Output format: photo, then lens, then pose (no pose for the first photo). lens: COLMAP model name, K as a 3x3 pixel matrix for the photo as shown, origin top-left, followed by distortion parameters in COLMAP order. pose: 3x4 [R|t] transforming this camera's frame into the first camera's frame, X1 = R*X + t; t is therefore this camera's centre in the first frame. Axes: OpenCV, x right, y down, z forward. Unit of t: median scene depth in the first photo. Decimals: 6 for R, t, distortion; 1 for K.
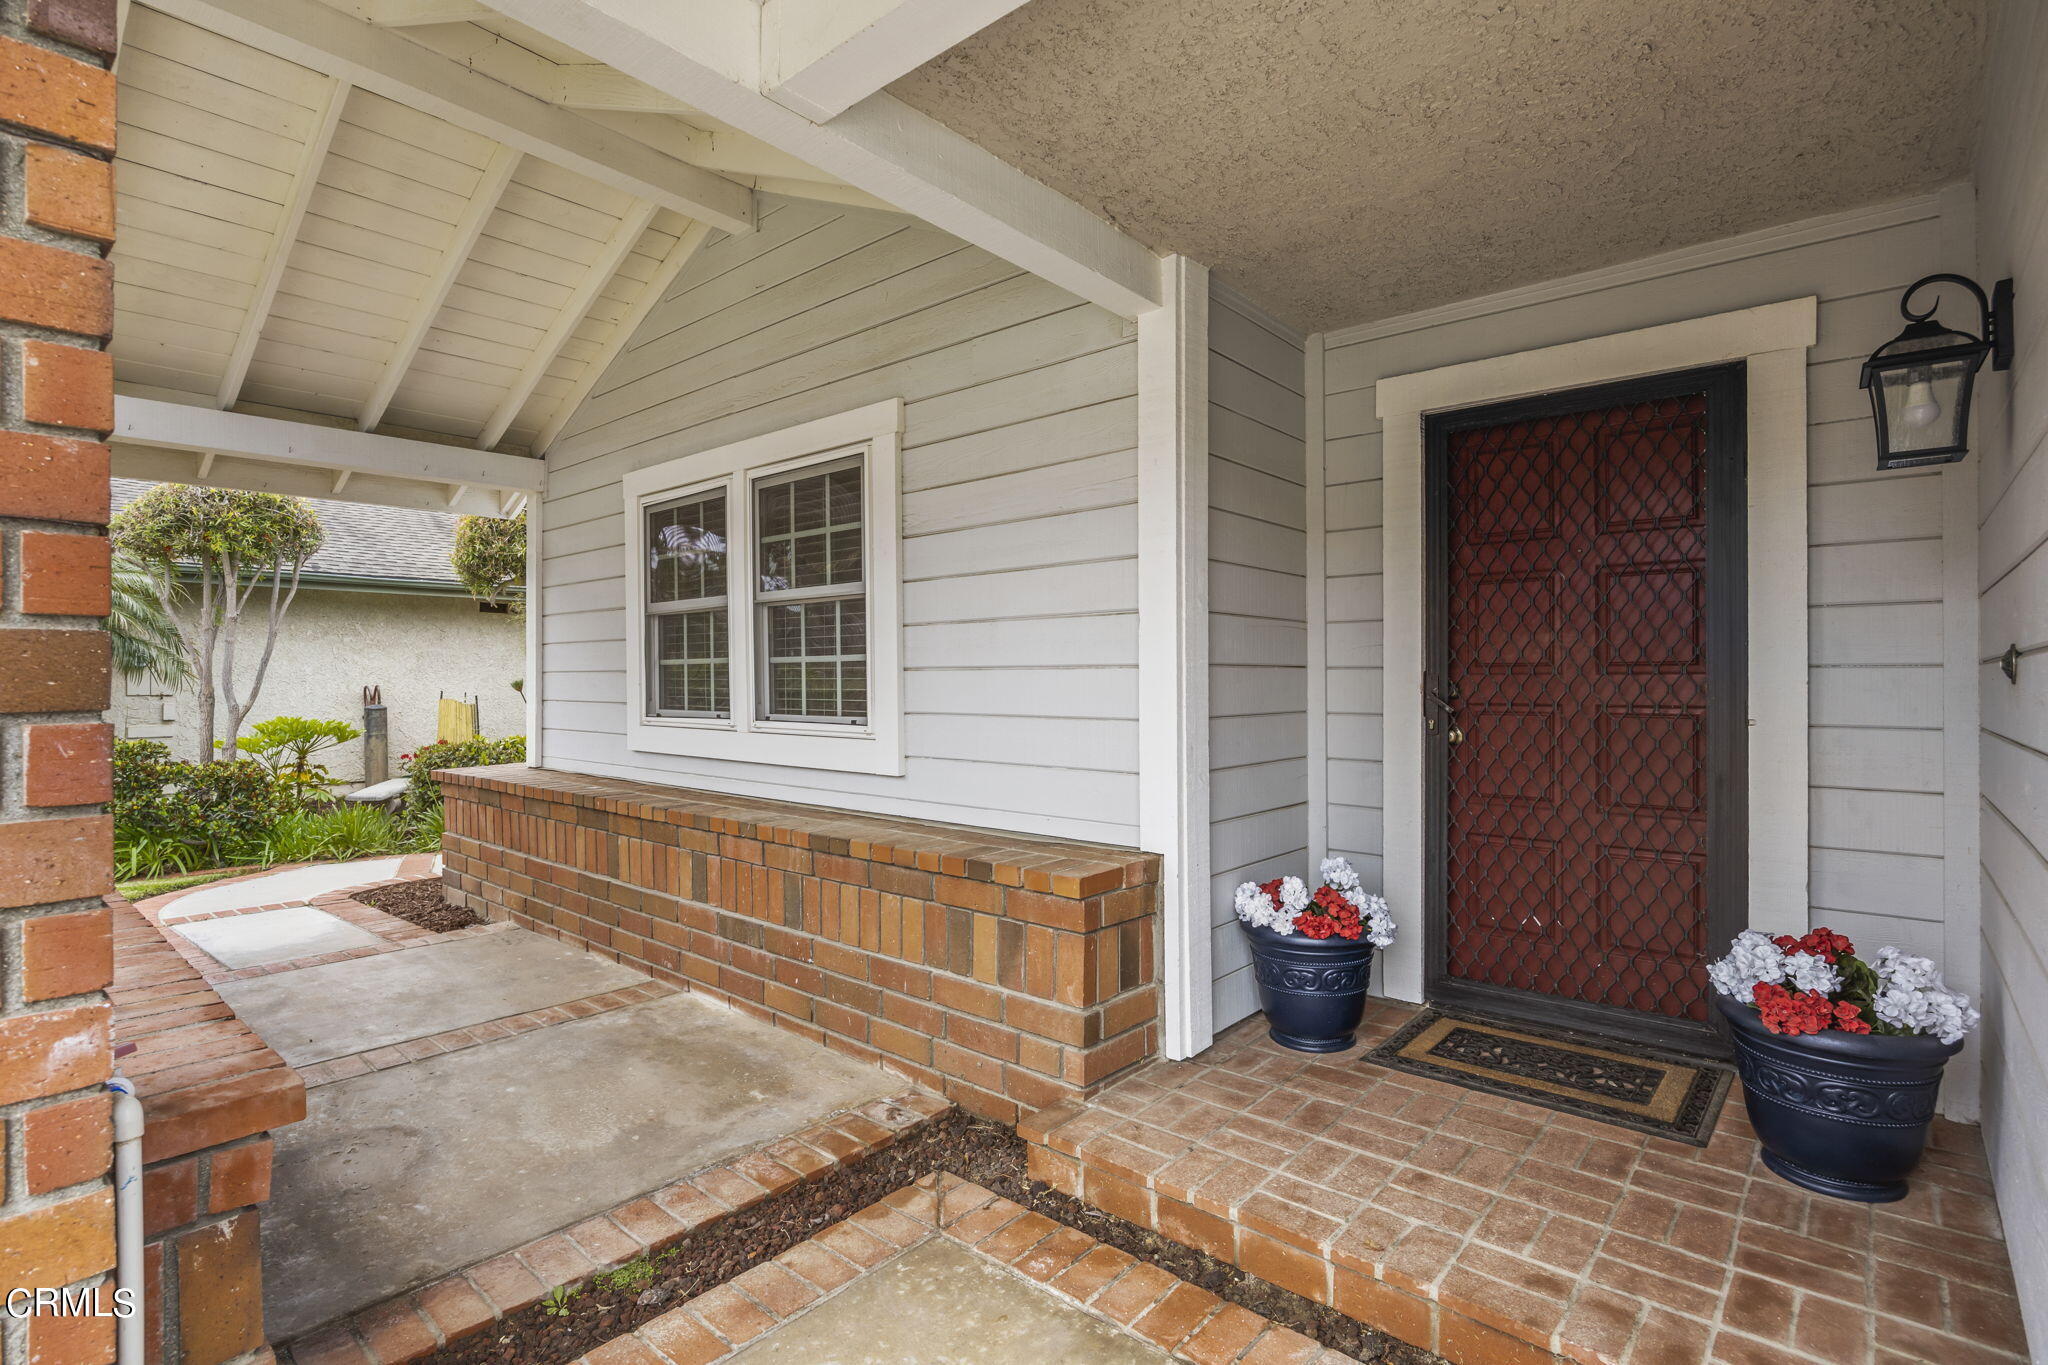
lens RADIAL K [[998.5, 0, 1024.7], [0, 998.5, 675.0], [0, 0, 1]] dist [-0.001107, -0.001109]
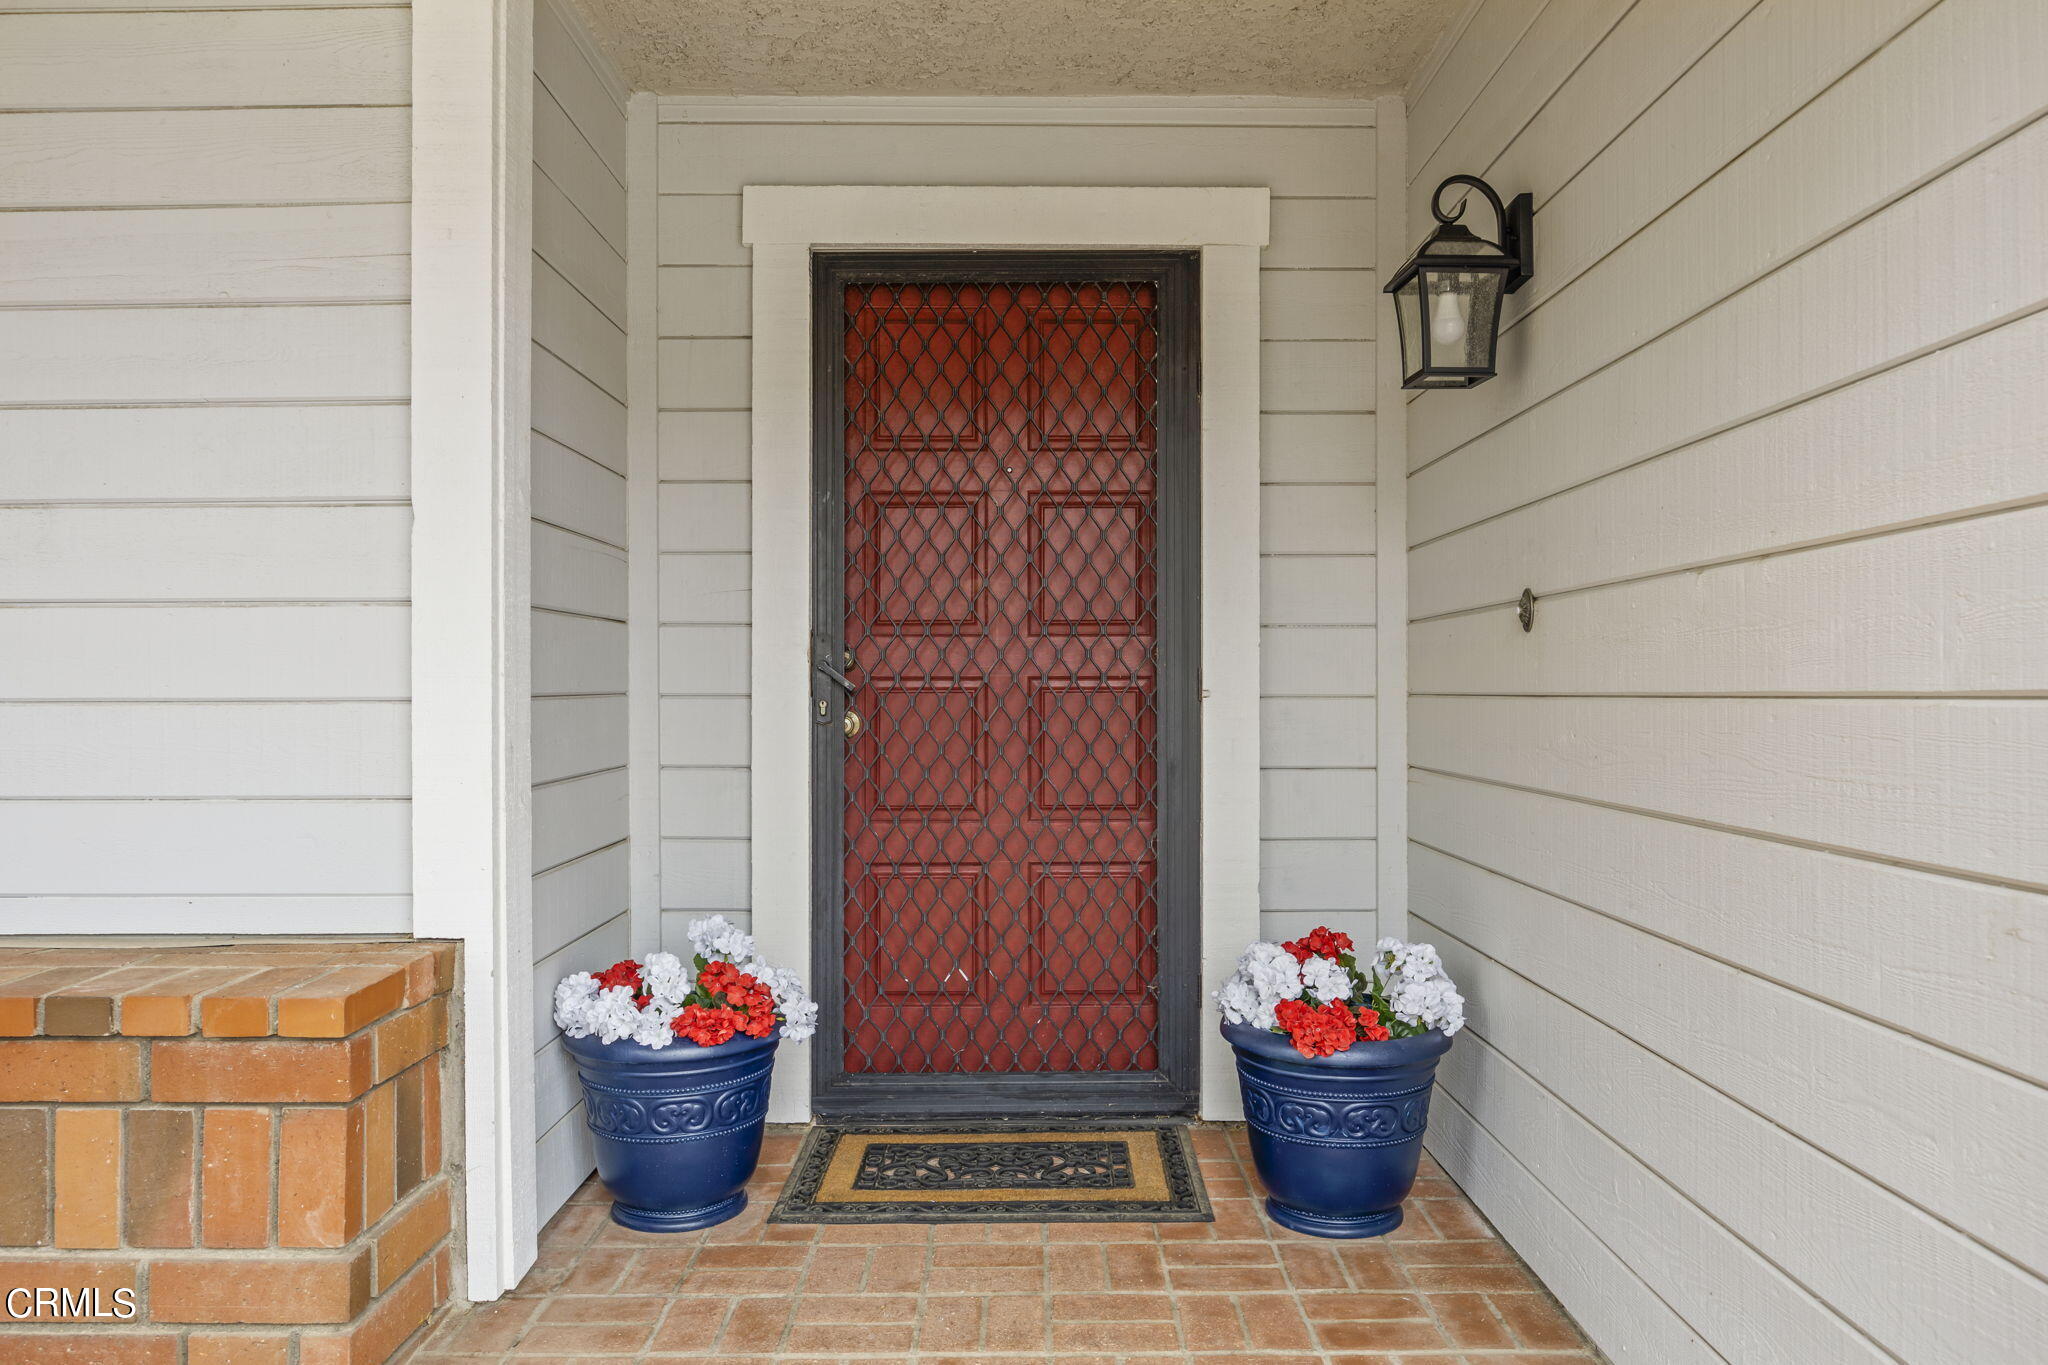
lens RADIAL K [[1472.1, 0, 1033.8], [0, 1472.1, 676.0], [0, 0, 1]] dist [0.003570, -0.000395]
pose [[0.753930, 0.003381, 0.656946, -0.162407], [-0.001541, 0.999993, -0.003378, 0.034869], [-0.656953, 0.001534, 0.753930, 0.168243]]
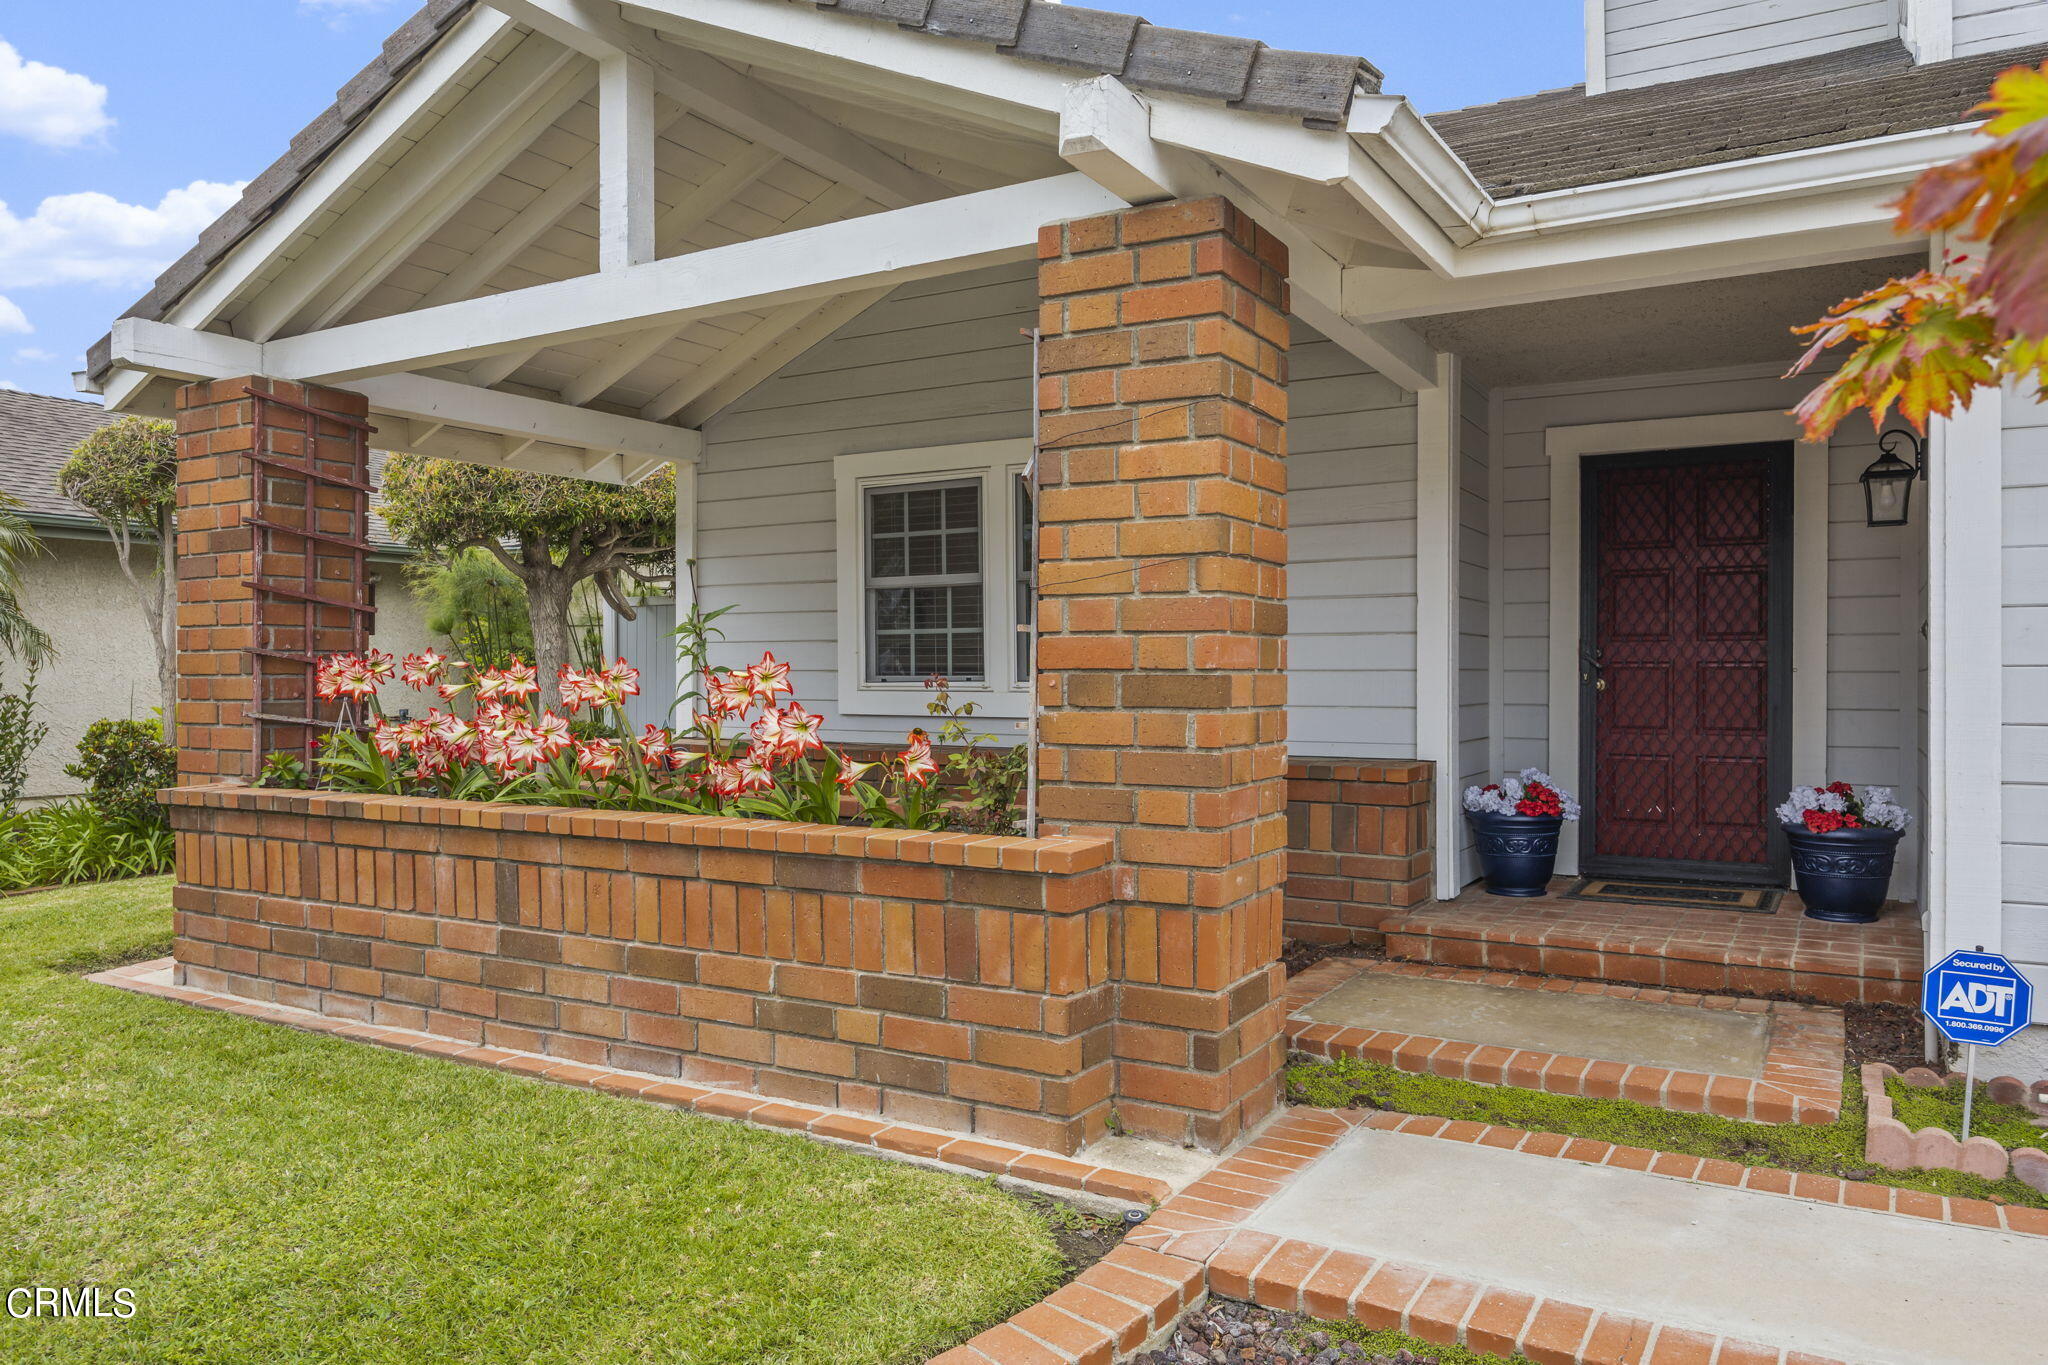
lens RADIAL K [[1436.0, 0, 1024.0], [0, 1436.0, 682.5], [0, 0, 1]] dist [0.000309, -0.000027]
pose [[0.983118, 0.002006, 0.182962, -0.841587], [-0.003493, 0.999963, 0.007809, 0.050324], [-0.182940, -0.008316, 0.983089, -0.961562]]
